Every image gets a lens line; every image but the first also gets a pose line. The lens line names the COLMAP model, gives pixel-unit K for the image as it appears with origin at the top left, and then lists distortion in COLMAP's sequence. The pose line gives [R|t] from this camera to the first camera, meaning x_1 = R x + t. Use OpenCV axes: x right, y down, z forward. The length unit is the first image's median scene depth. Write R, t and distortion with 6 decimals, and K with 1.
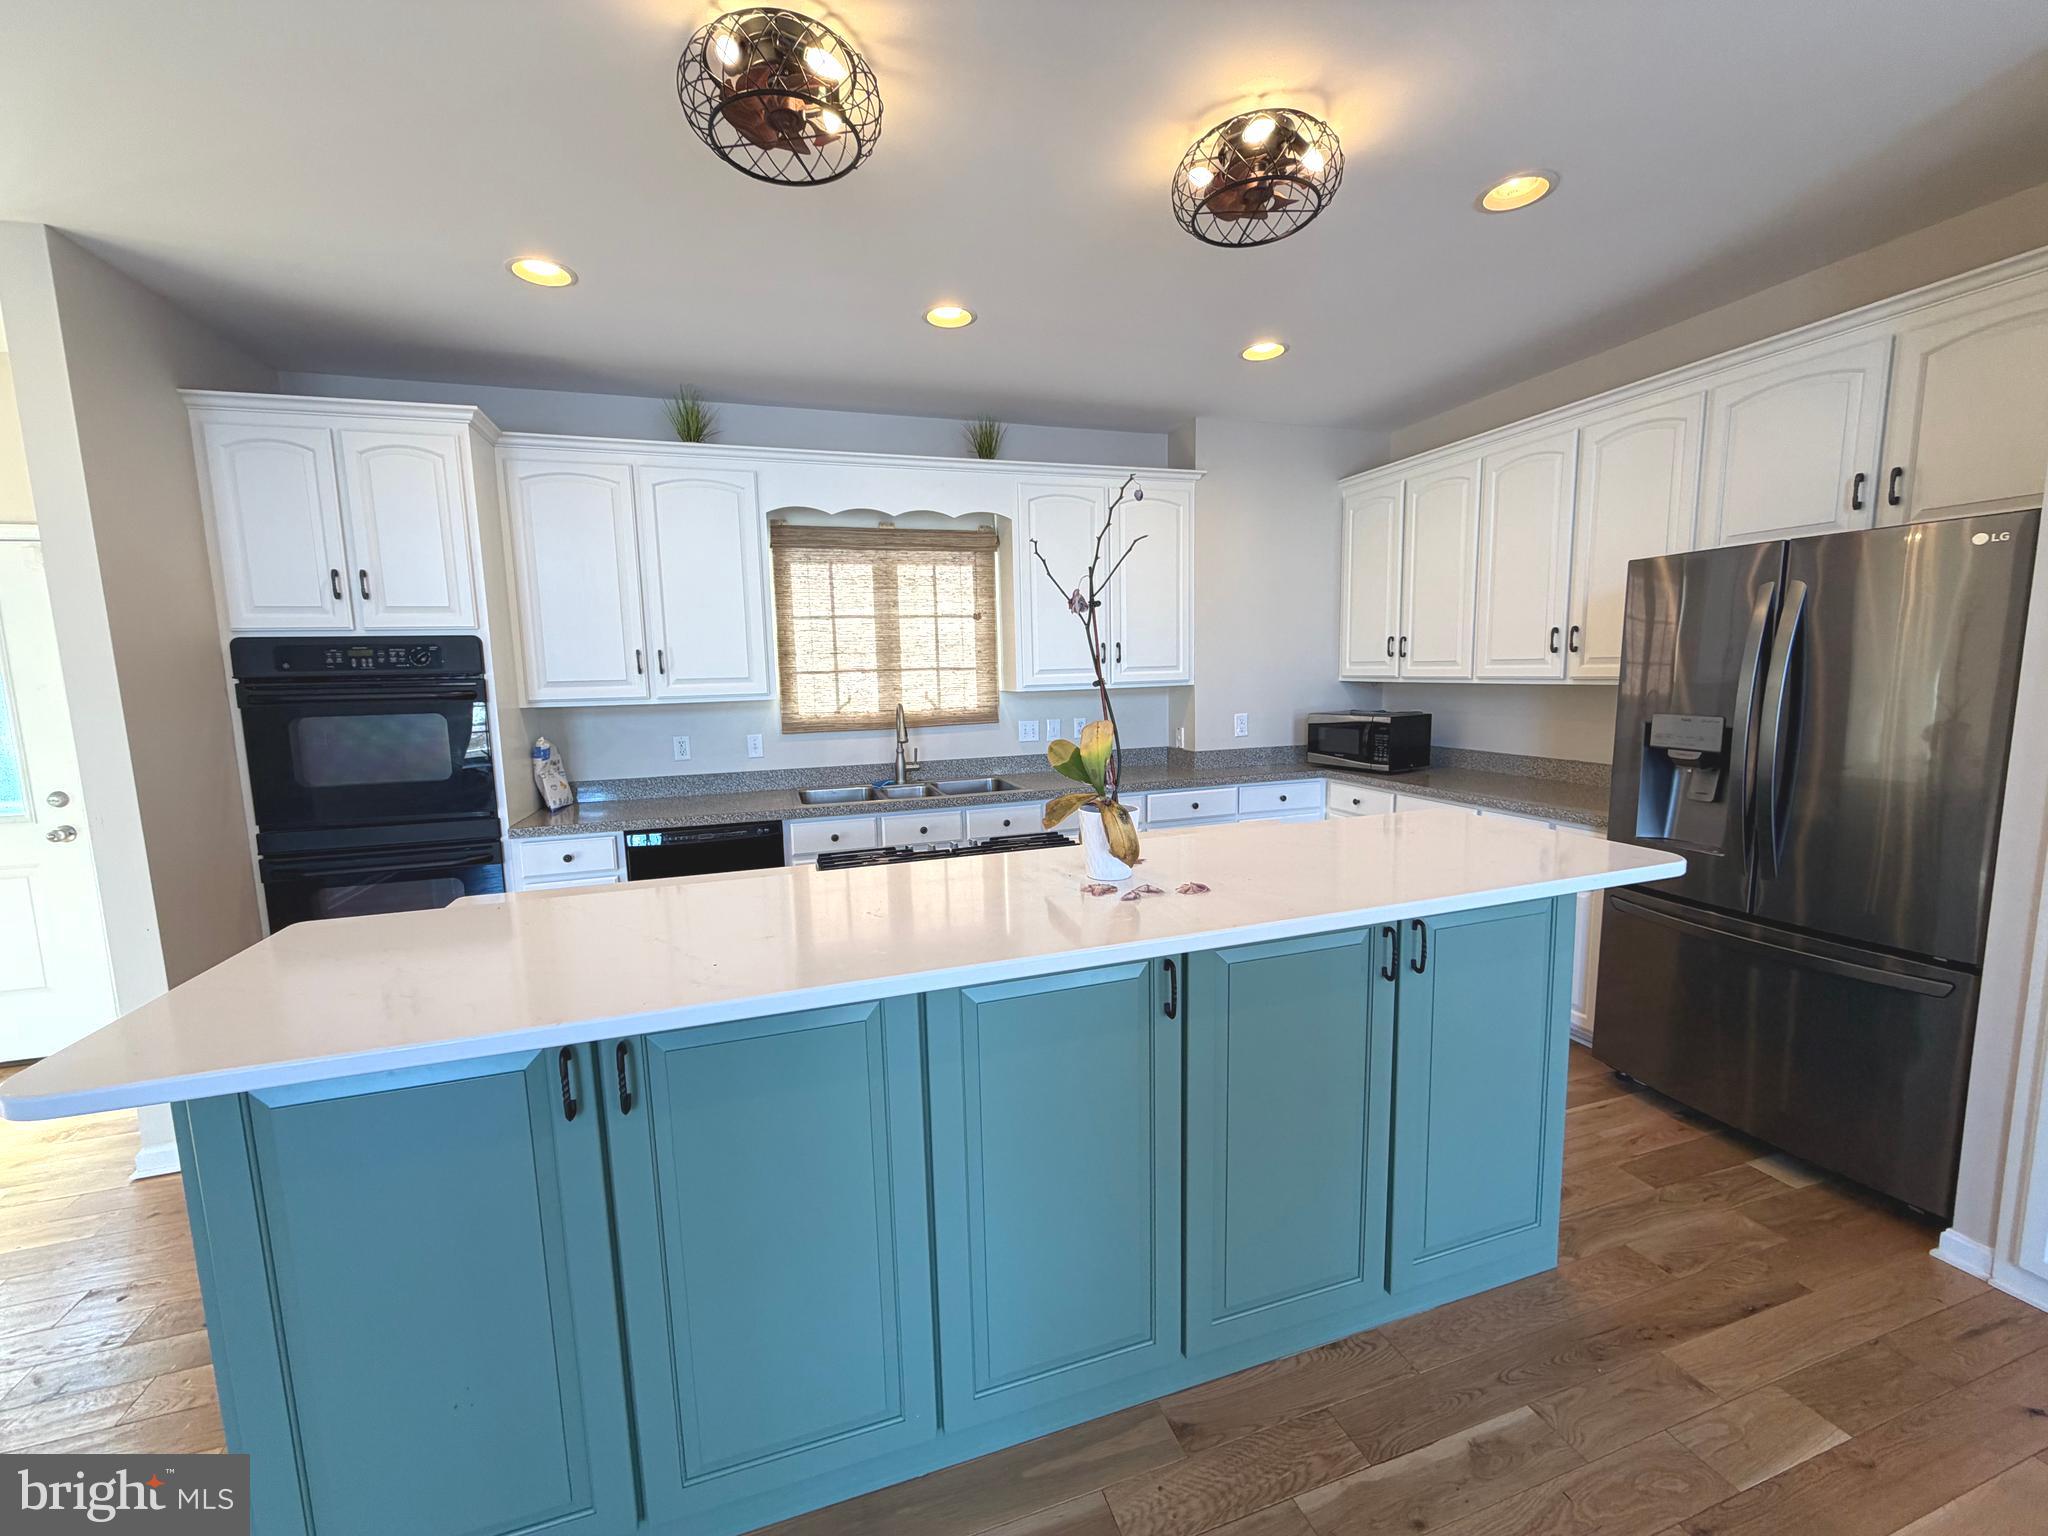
lens RADIAL K [[814.9, 0, 1017.1], [0, 814.9, 768.0], [0, 0, 1]] dist [-0.001250, 0.000108]
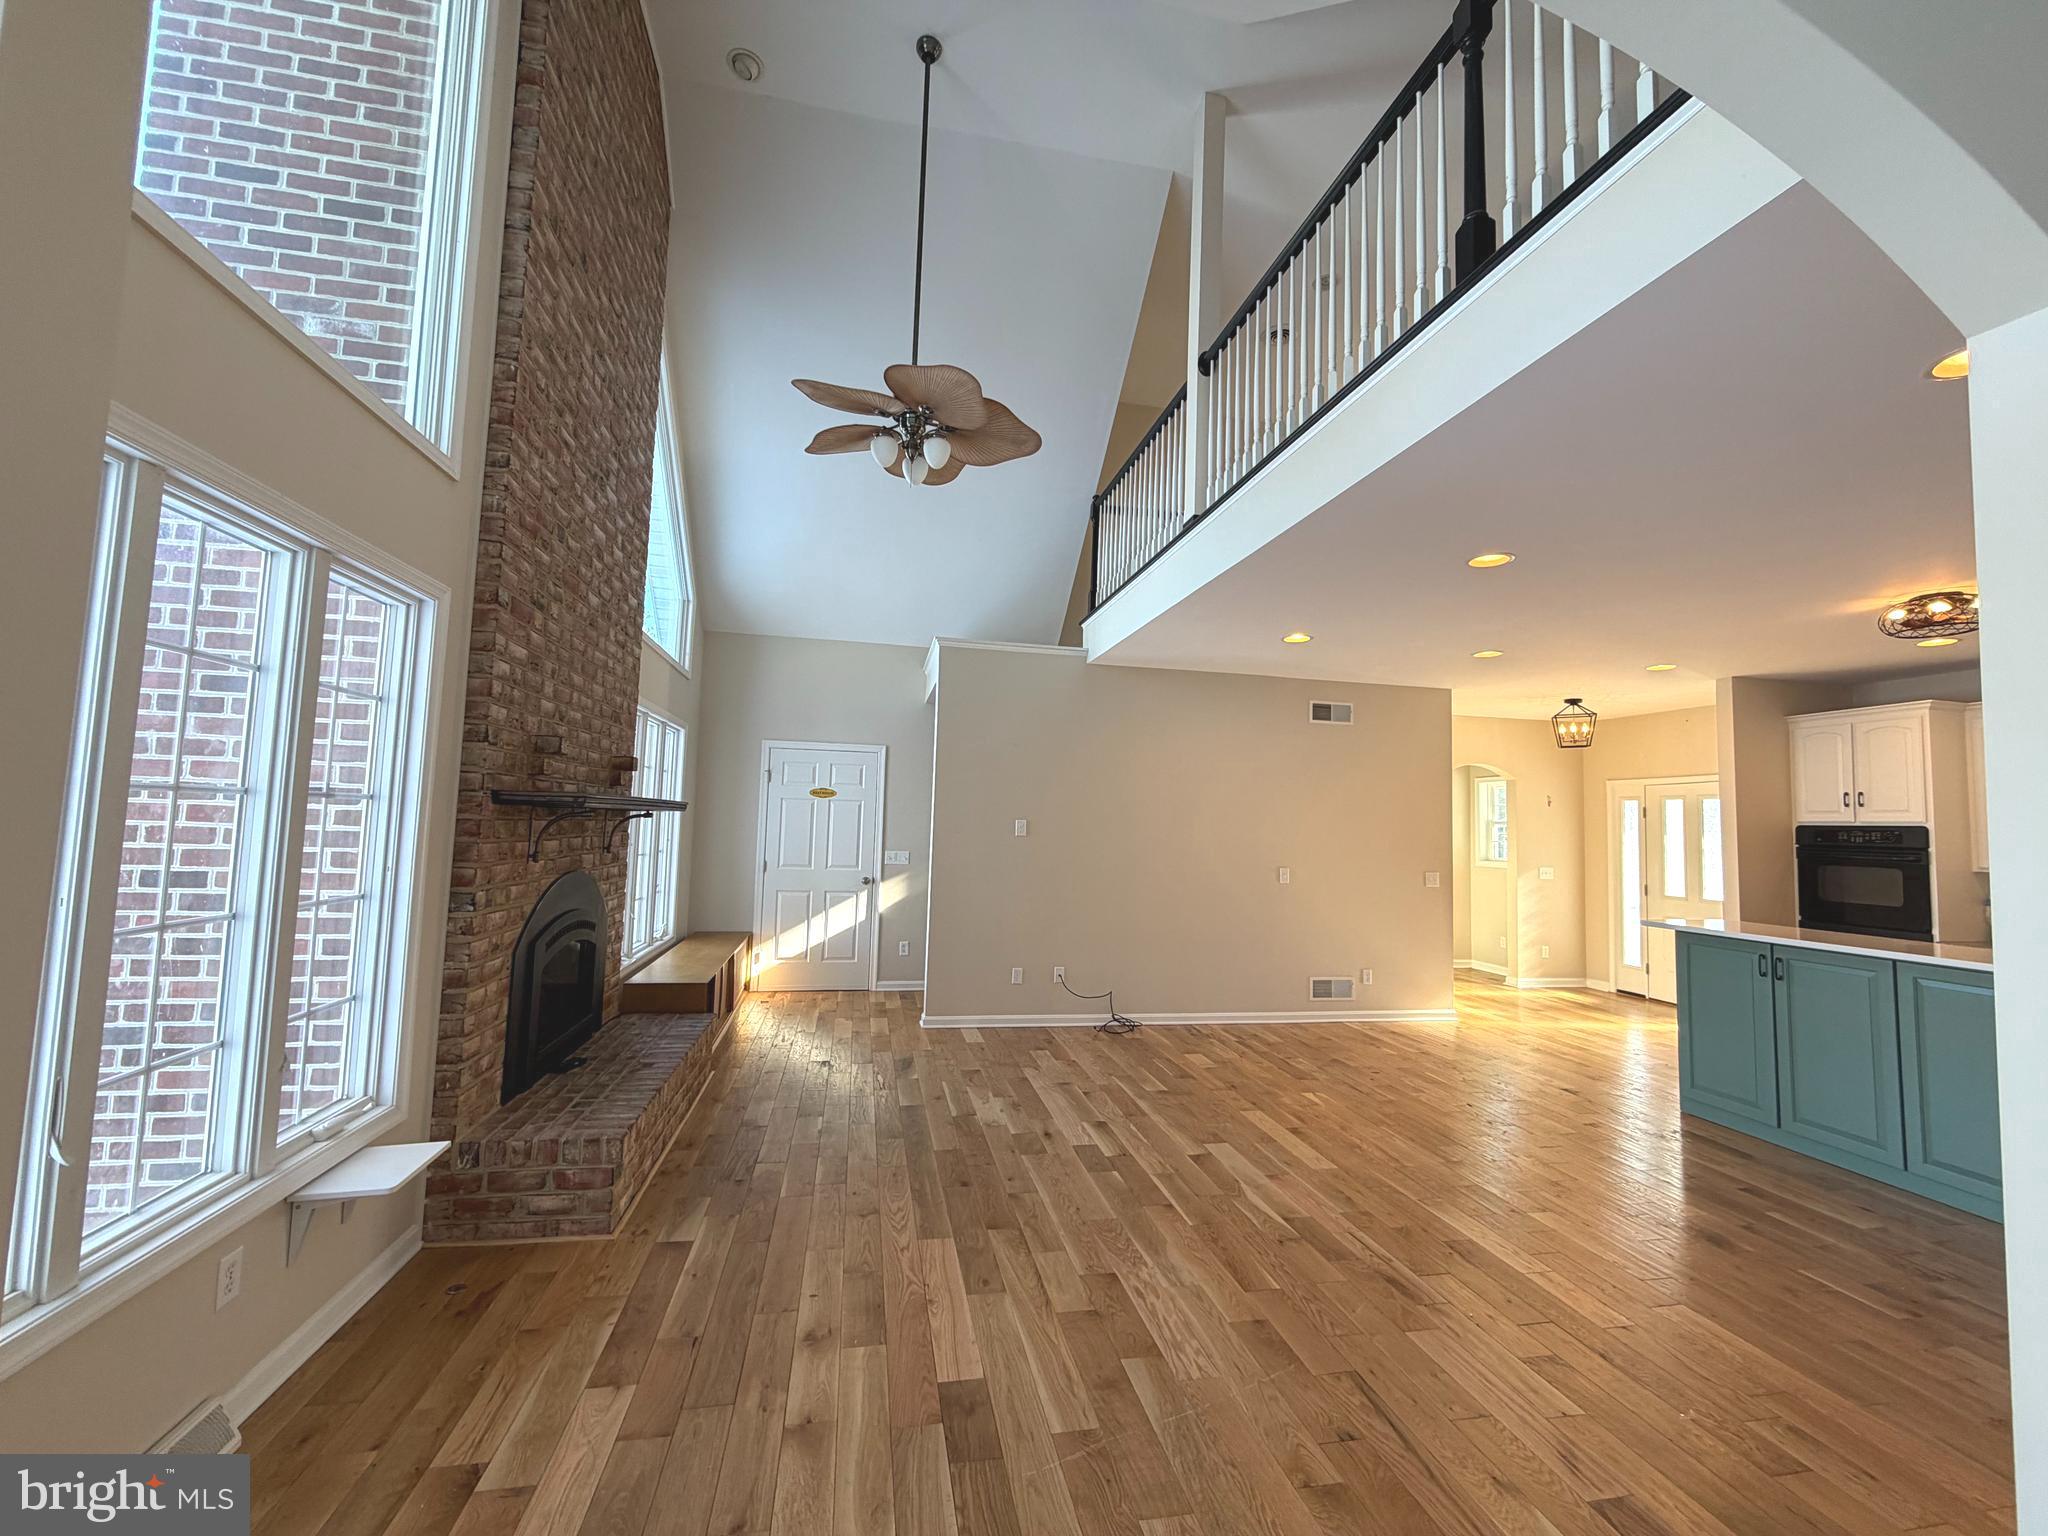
lens RADIAL K [[814.9, 0, 1019.3], [0, 814.9, 767.5], [0, 0, 1]] dist [-0.001250, 0.000108]
pose [[-0.119353, -0.048751, -0.991654, 1.239455], [-0.147972, 0.988512, -0.030787, 0.050670], [0.981763, 0.143063, -0.125196, -0.669453]]
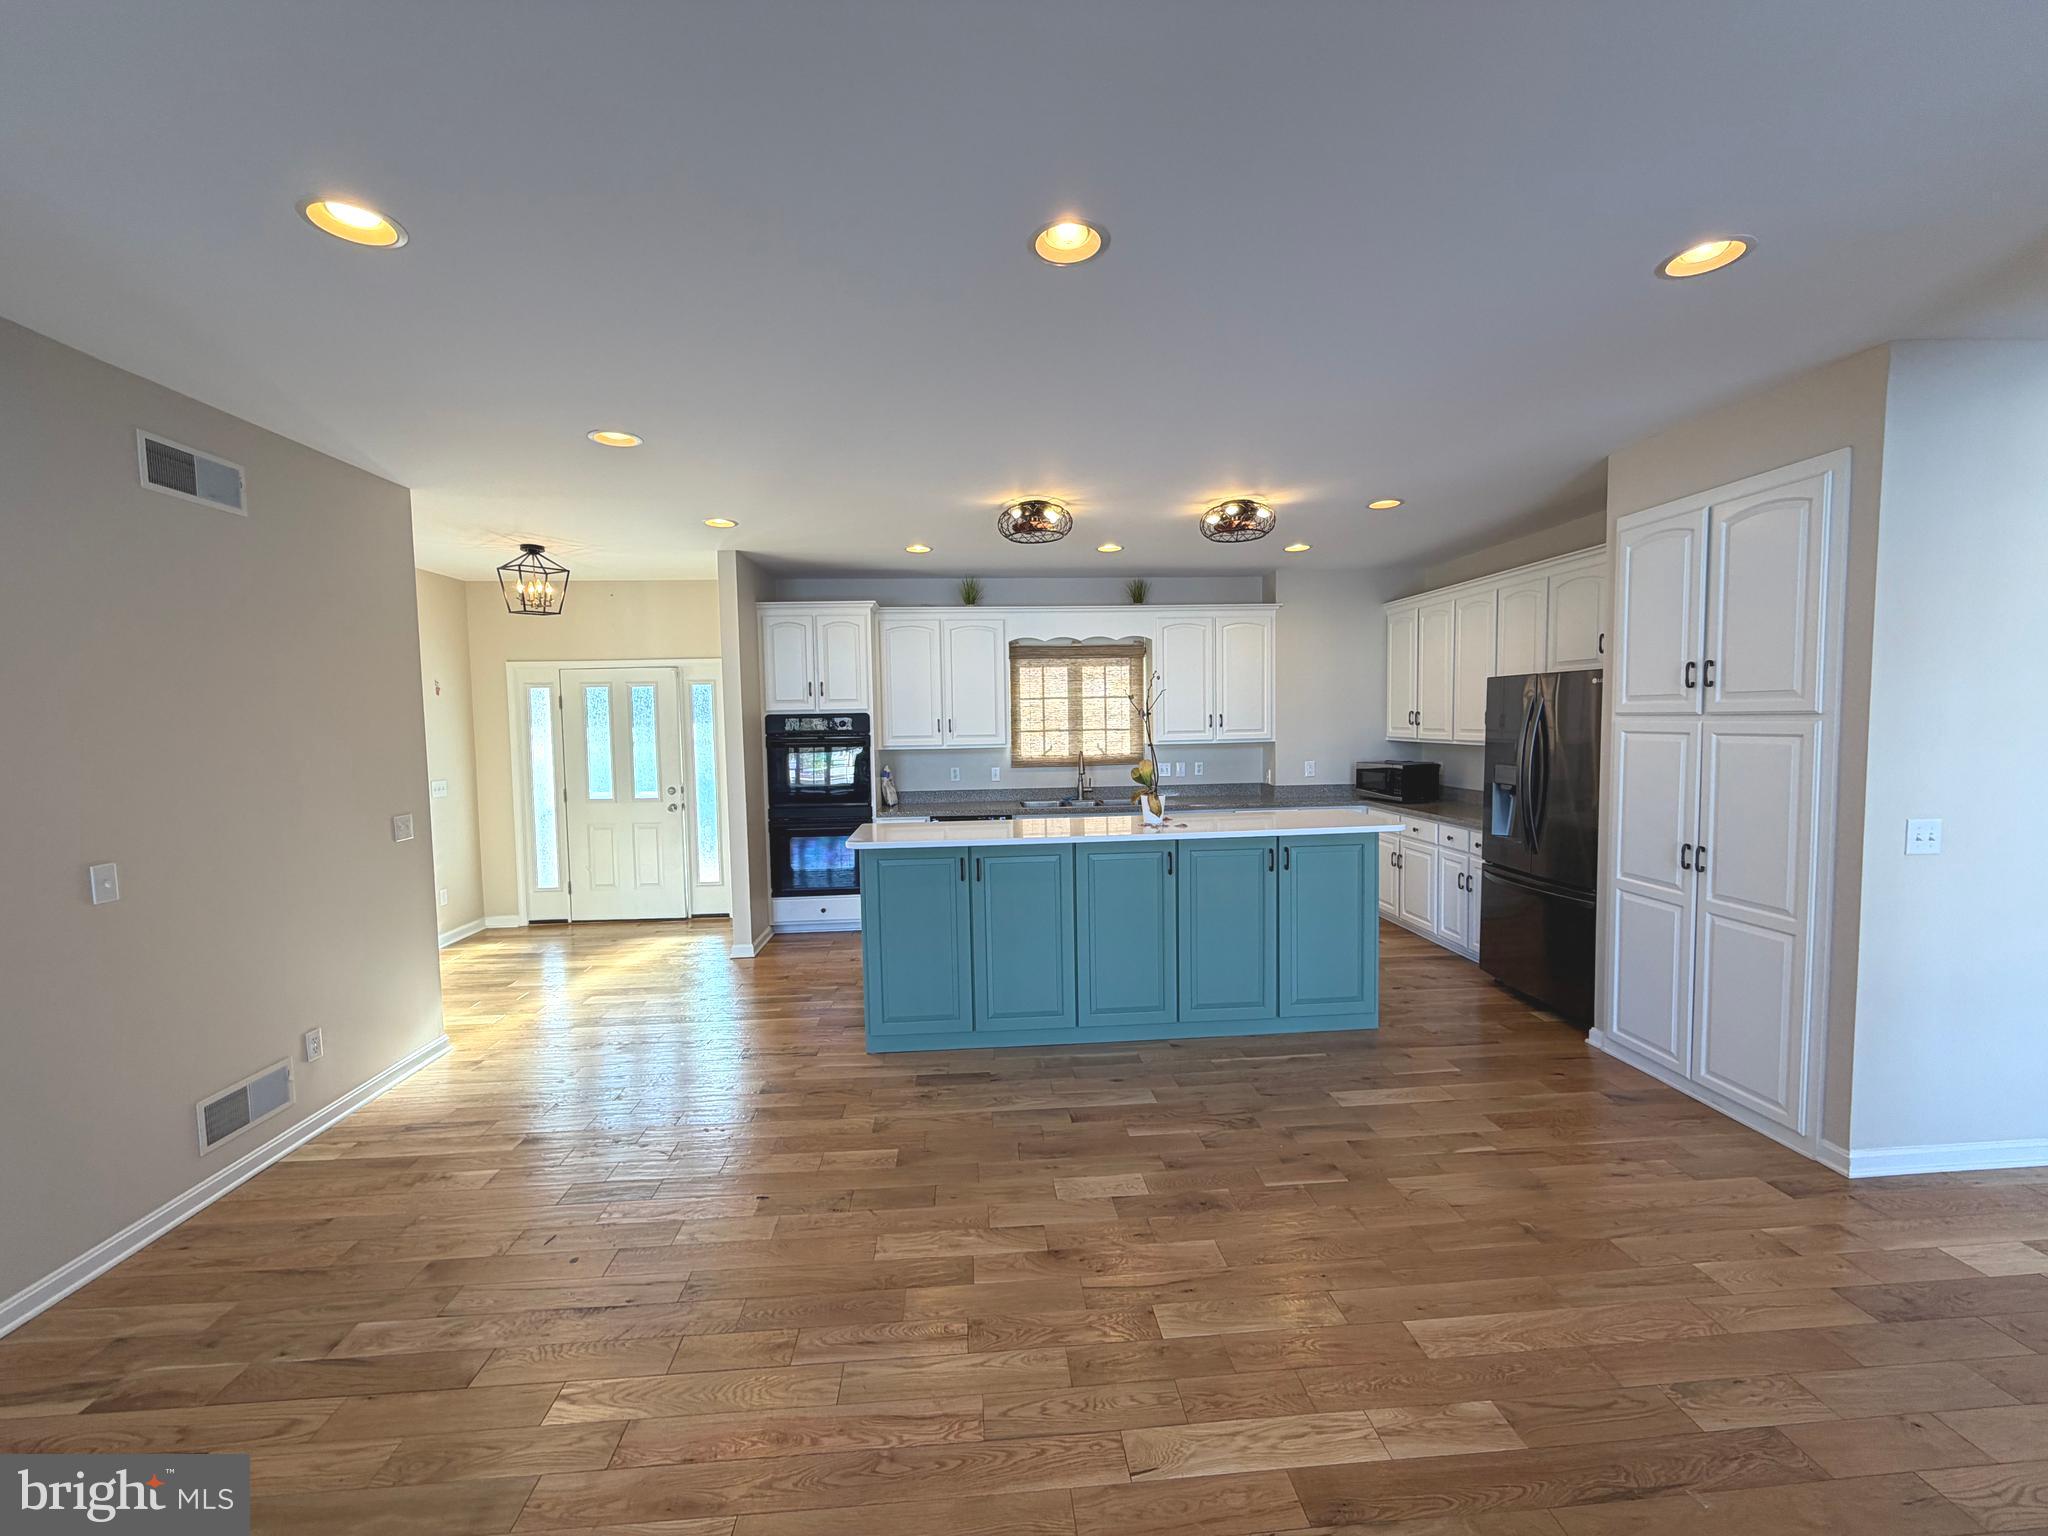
lens RADIAL K [[814.9, 0, 1016.1], [0, 814.9, 767.6], [0, 0, 1]] dist [-0.001250, 0.000108]
pose [[0.970538, 0.021768, -0.239961, 0.155684], [-0.035256, 0.998021, -0.052061, 0.056757], [0.238353, 0.058987, 0.969386, -0.784302]]
